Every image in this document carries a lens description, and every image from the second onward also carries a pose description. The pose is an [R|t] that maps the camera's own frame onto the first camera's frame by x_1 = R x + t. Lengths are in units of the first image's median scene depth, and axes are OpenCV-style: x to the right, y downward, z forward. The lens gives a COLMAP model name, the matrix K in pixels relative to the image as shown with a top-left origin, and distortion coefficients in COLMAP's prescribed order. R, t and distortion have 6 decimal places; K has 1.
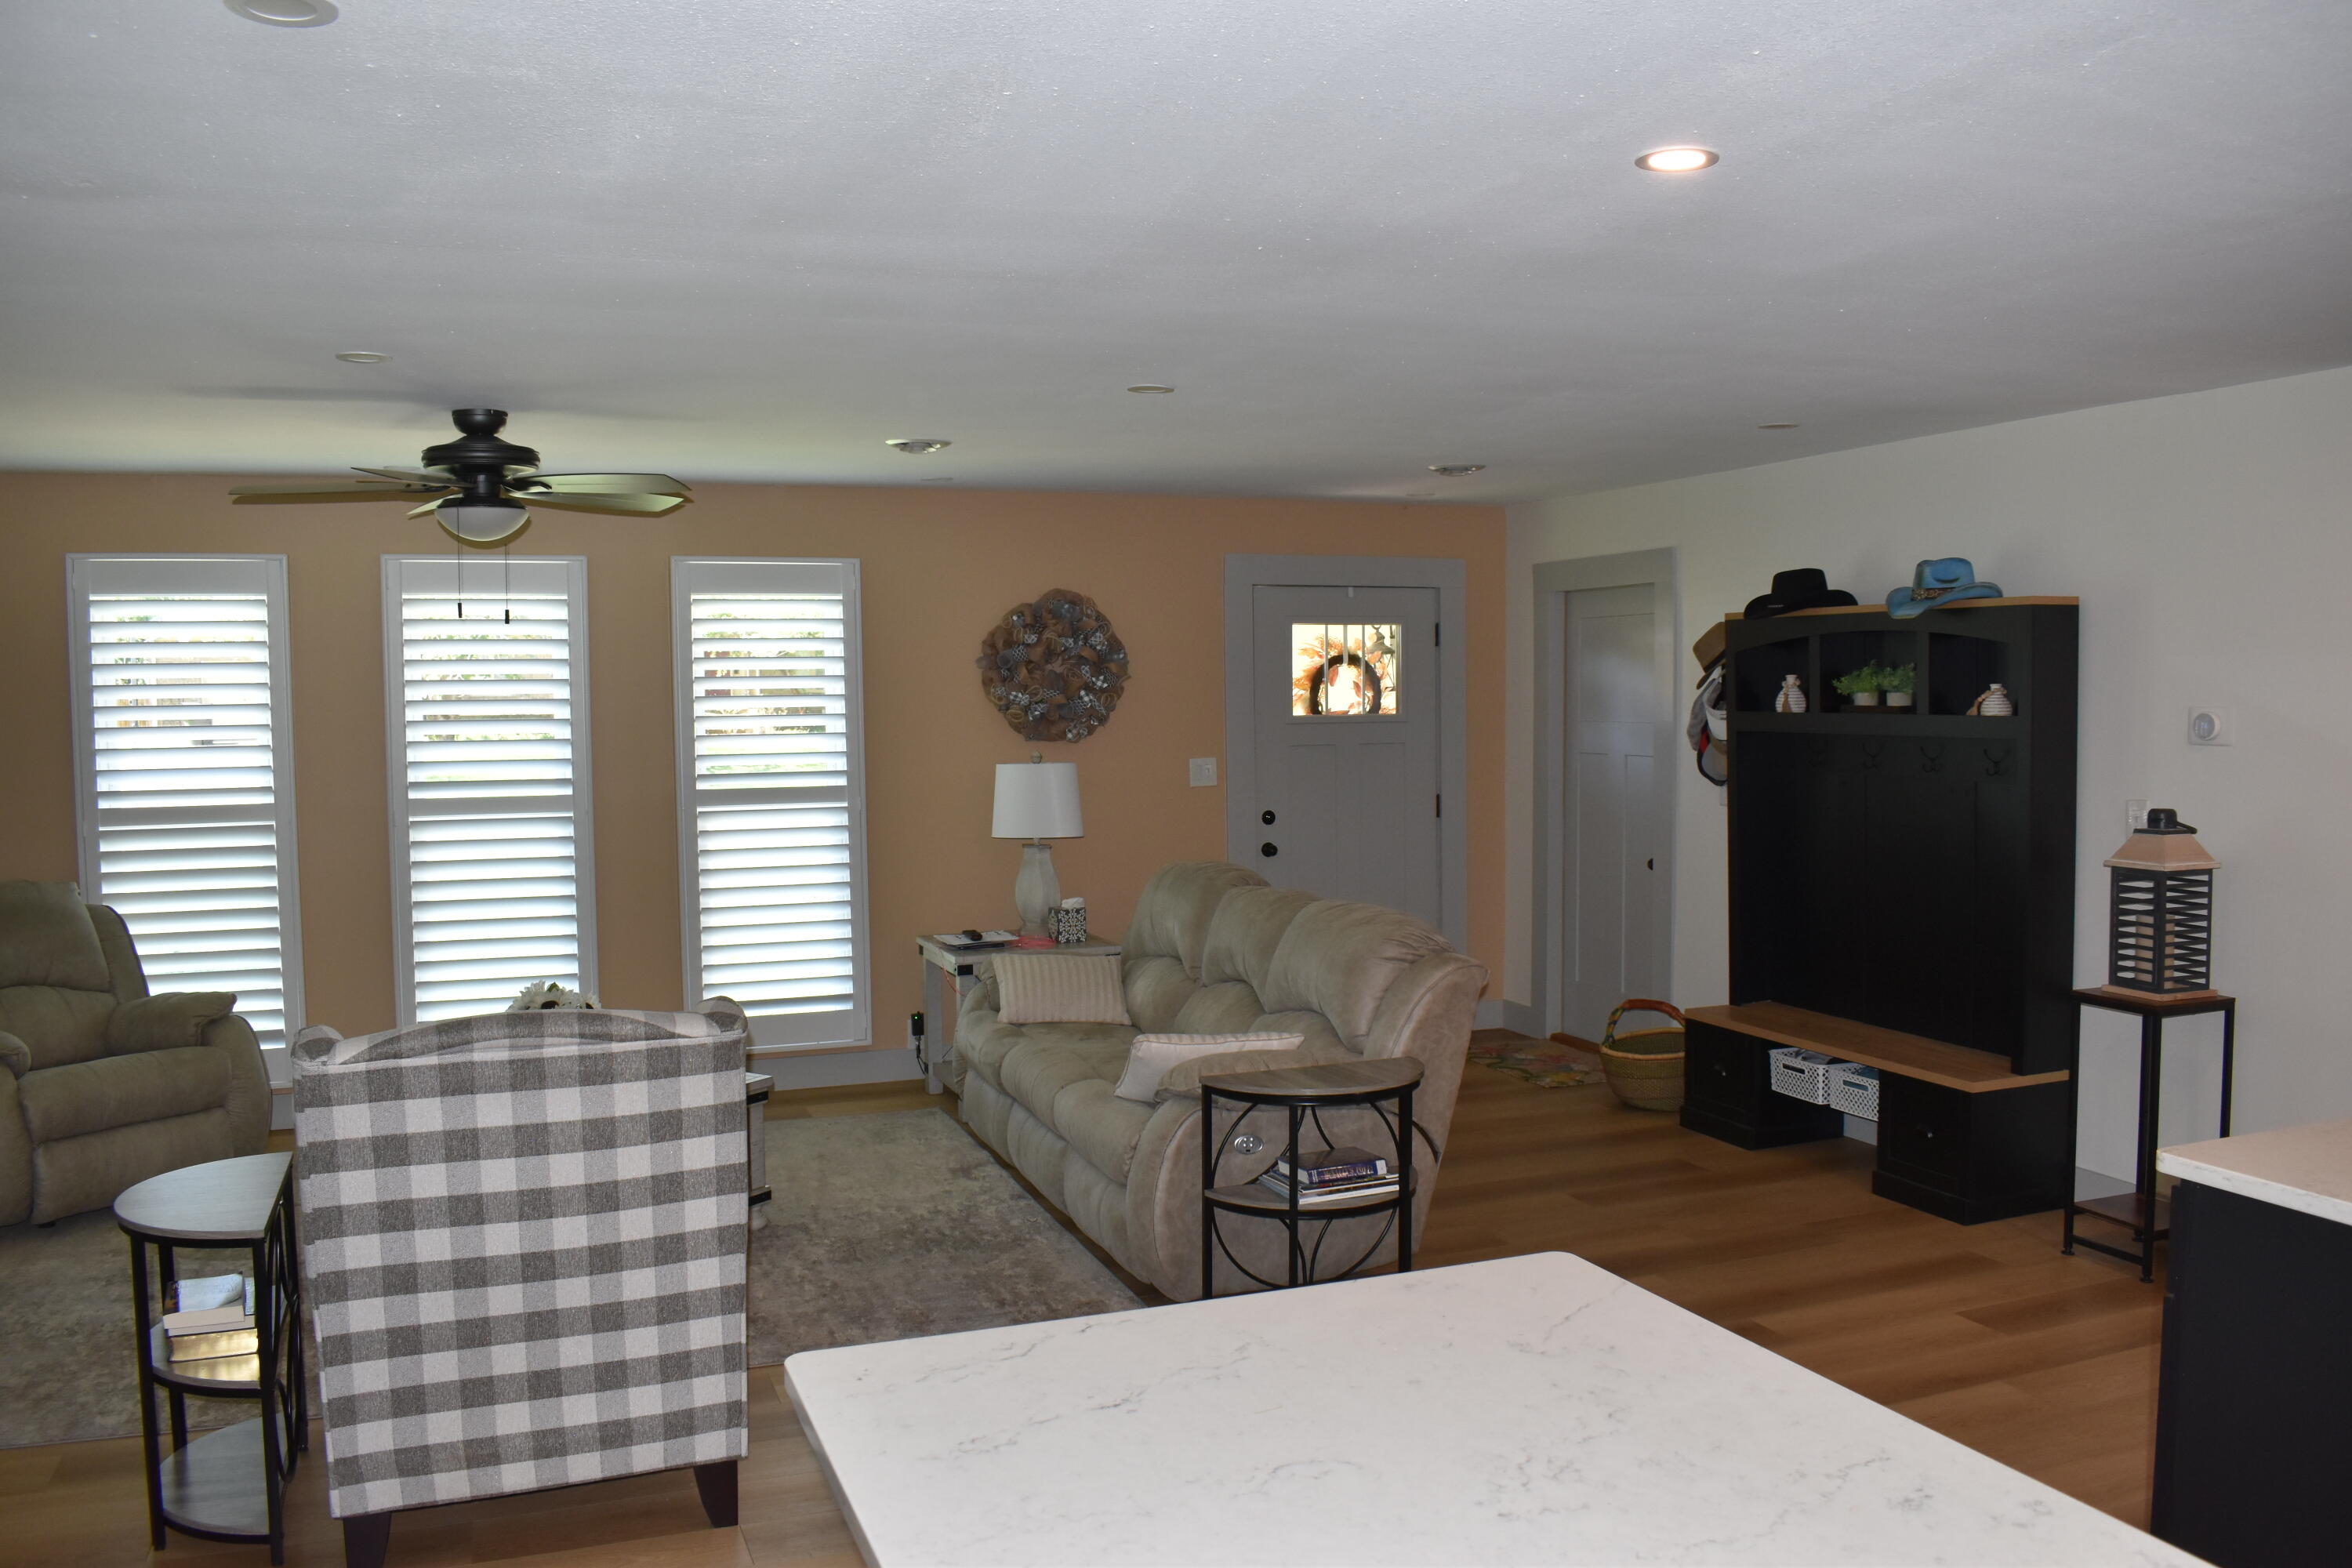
lens RADIAL K [[1831.2, 0, 1168.5], [0, 1831.2, 778.3], [0, 0, 1]] dist [-0.096112, 0.013305]
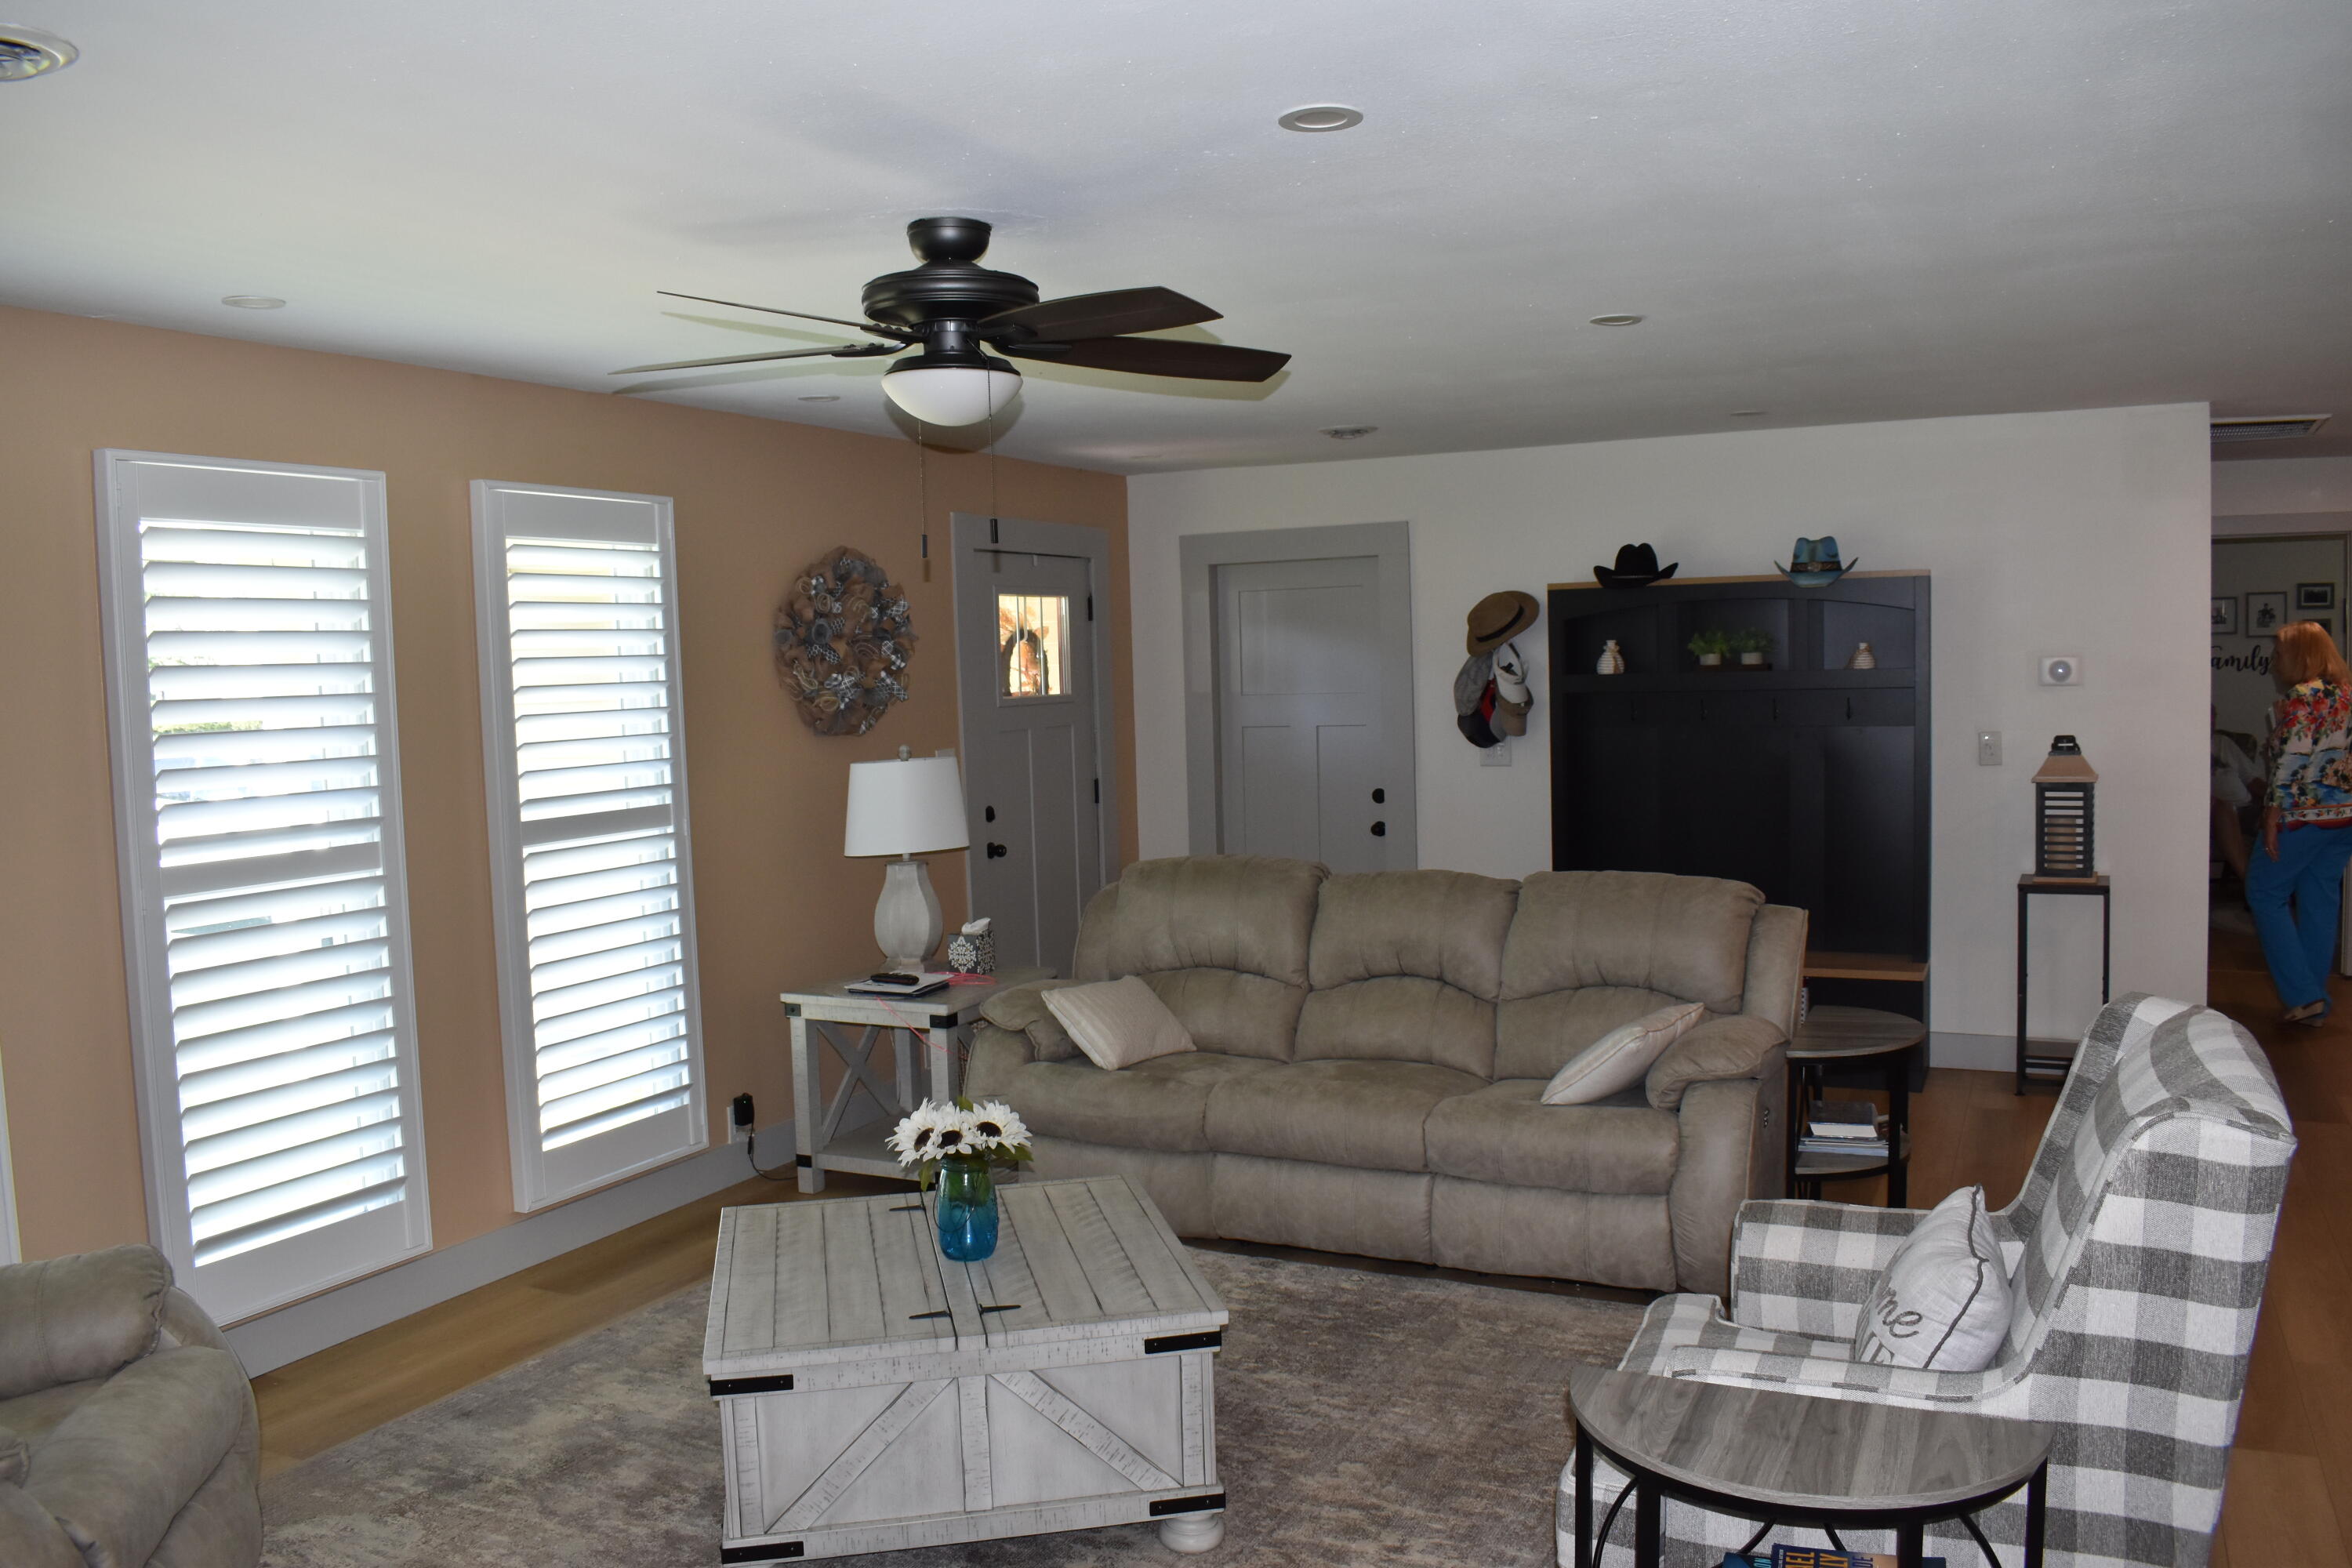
lens RADIAL K [[1831.2, 0, 1175.3], [0, 1831.2, 786.3], [0, 0, 1]] dist [-0.096112, 0.013305]
pose [[0.732030, -0.058752, 0.678734, -0.540903], [0.056551, 0.998076, 0.025404, -0.010453], [-0.678921, 0.019787, 0.733944, 0.332271]]
